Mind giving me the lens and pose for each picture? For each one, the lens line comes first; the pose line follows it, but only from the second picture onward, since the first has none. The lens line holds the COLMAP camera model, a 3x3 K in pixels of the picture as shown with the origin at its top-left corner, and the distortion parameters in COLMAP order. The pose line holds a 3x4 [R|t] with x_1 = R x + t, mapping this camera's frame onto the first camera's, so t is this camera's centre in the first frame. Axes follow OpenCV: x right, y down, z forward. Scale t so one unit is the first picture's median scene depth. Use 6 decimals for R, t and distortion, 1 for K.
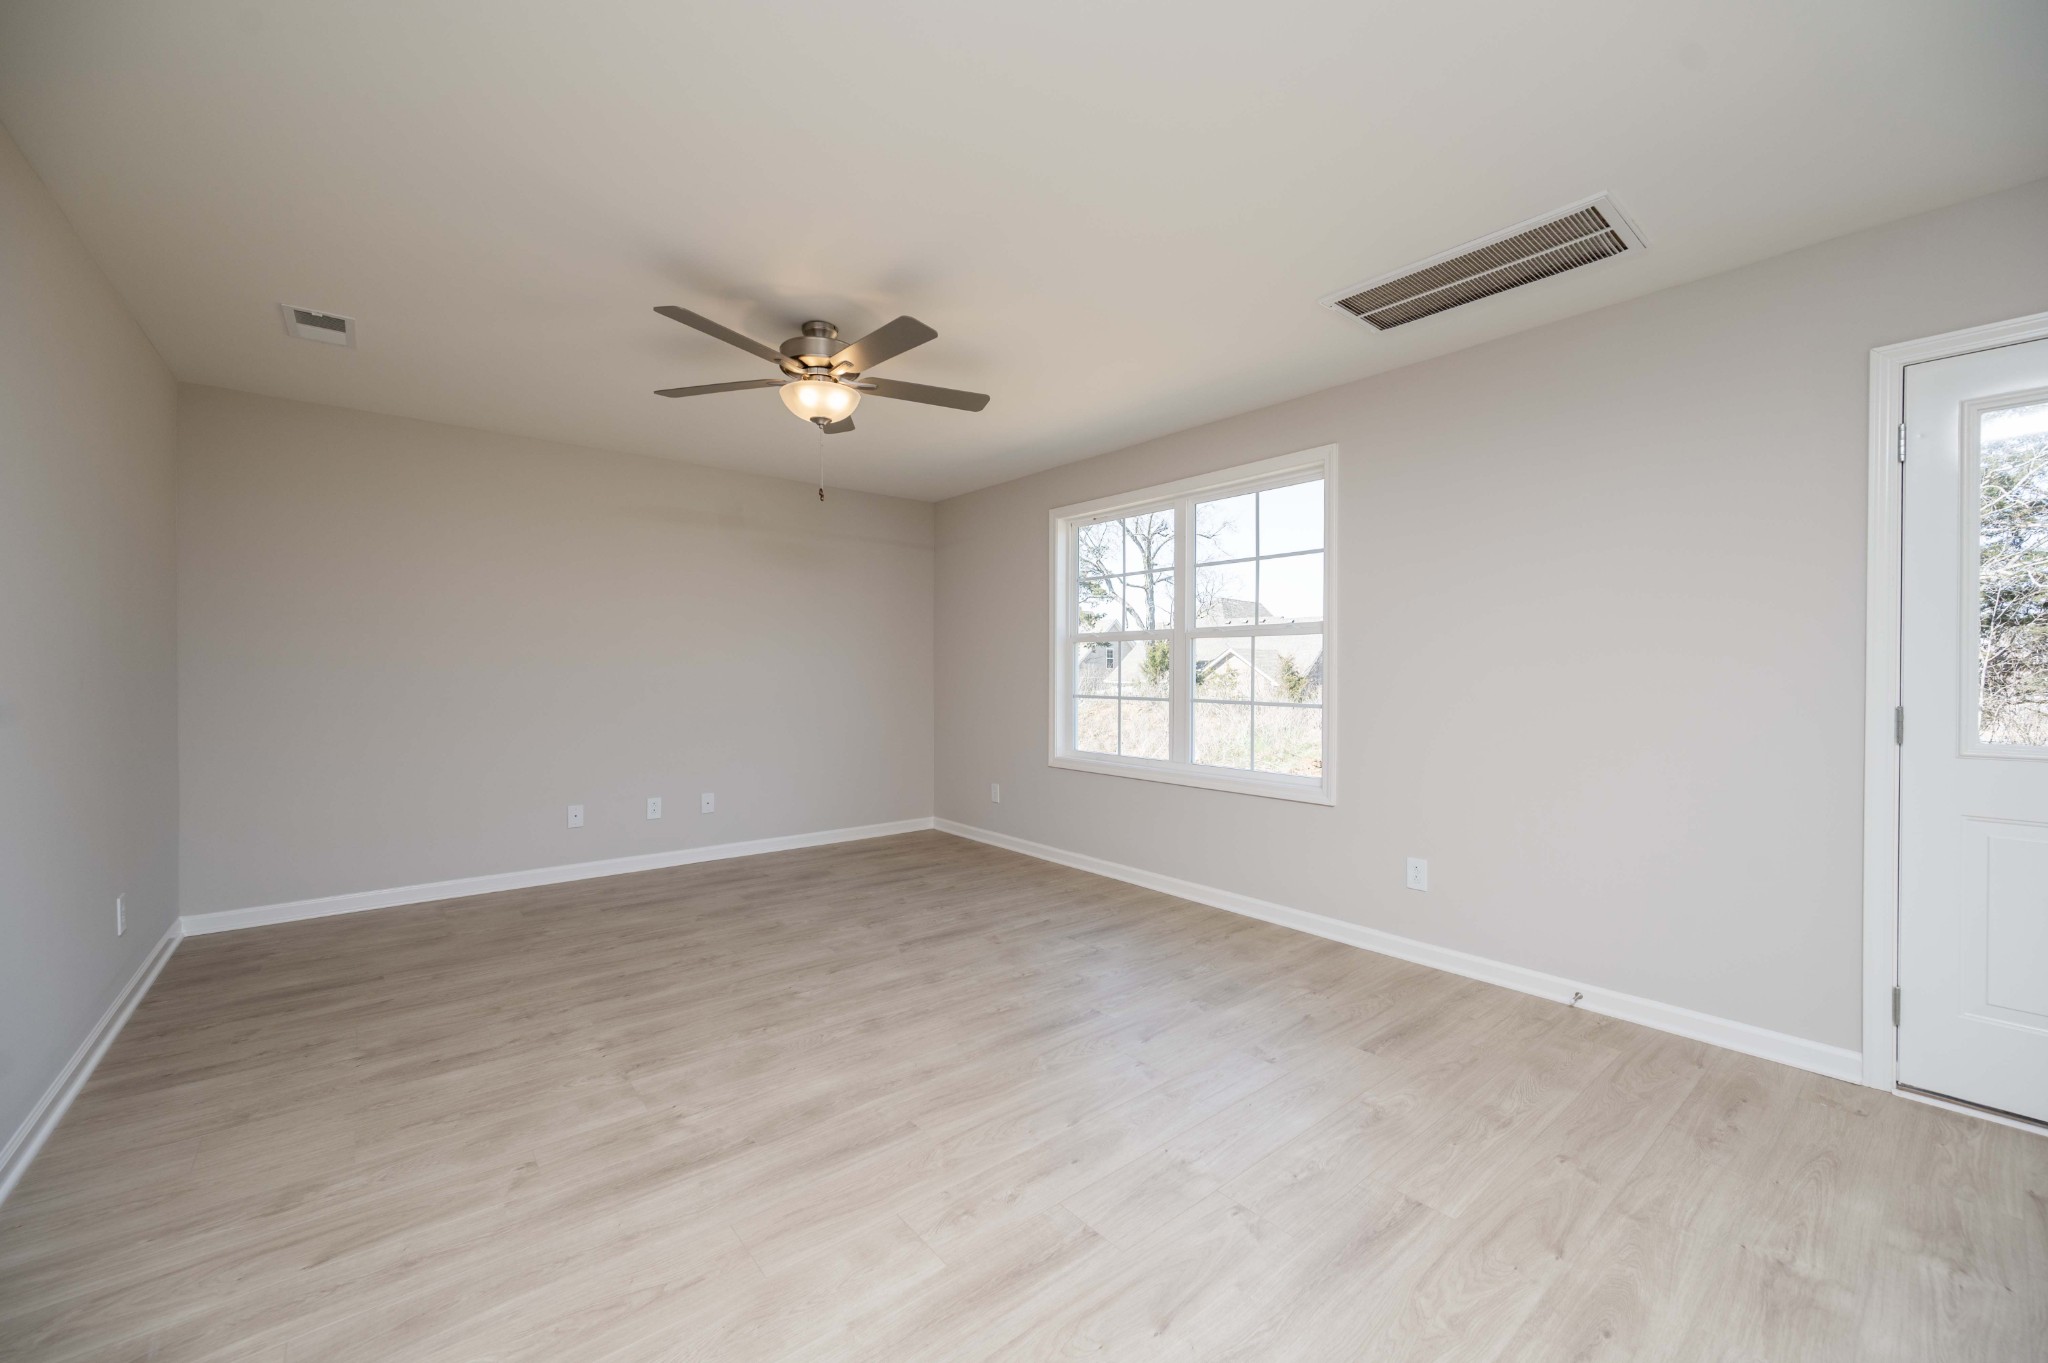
lens RADIAL K [[802.4, 0, 1025.5], [0, 802.4, 681.7], [0, 0, 1]] dist [-0.001039, -0.000343]
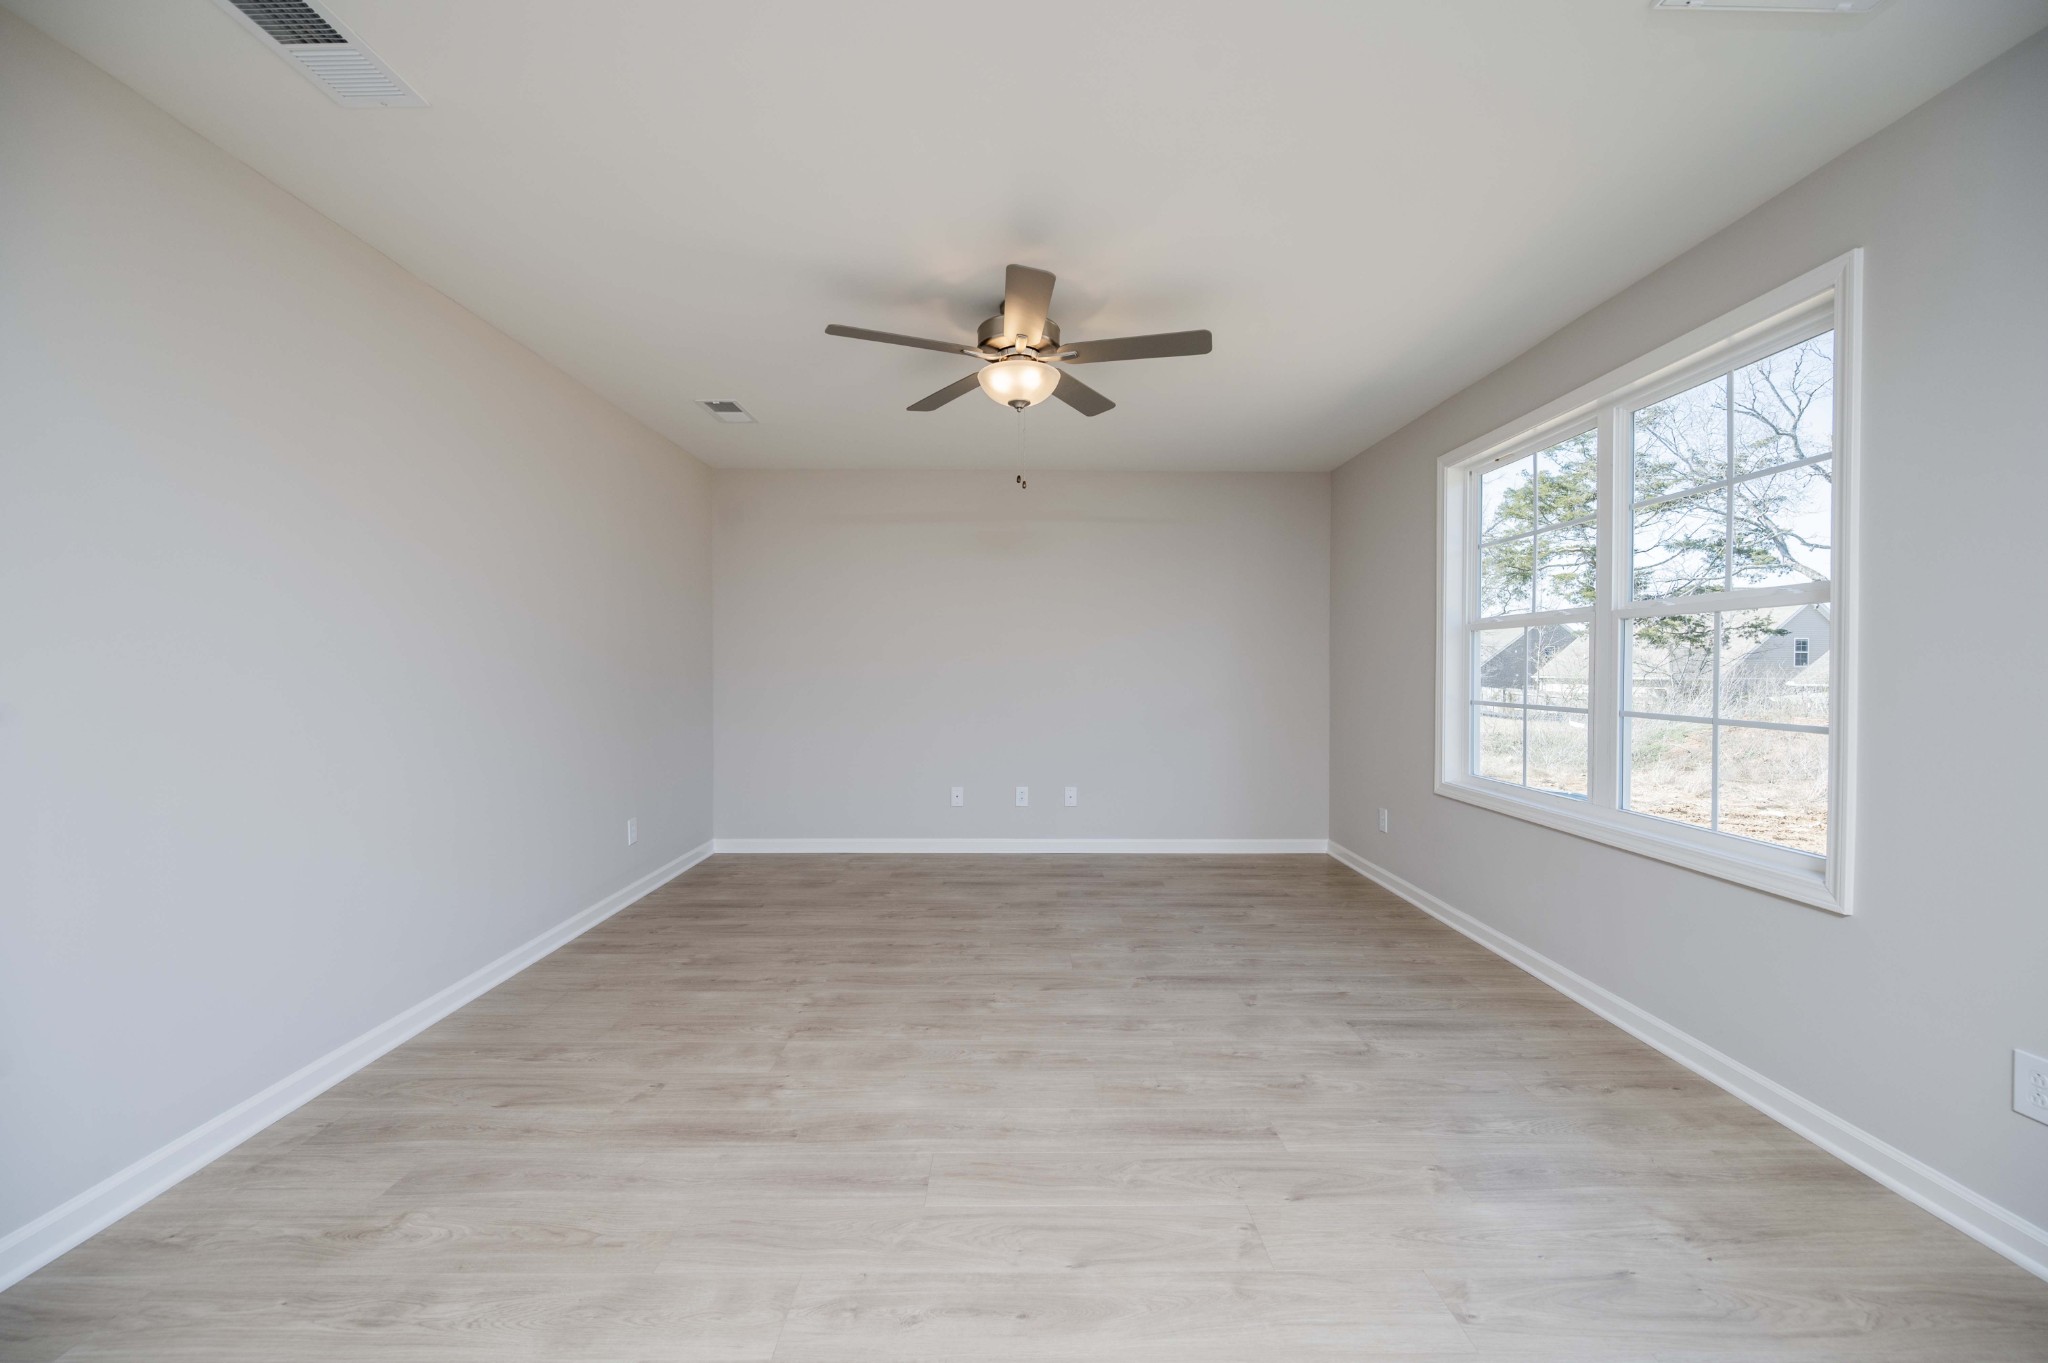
lens RADIAL K [[802.4, 0, 1026.0], [0, 802.4, 682.1], [0, 0, 1]] dist [-0.001039, -0.000343]
pose [[0.778077, 0.009728, -0.628094, 0.348825], [-0.008595, 0.999951, 0.004840, -0.001591], [0.628111, 0.001632, 0.778122, 0.271119]]
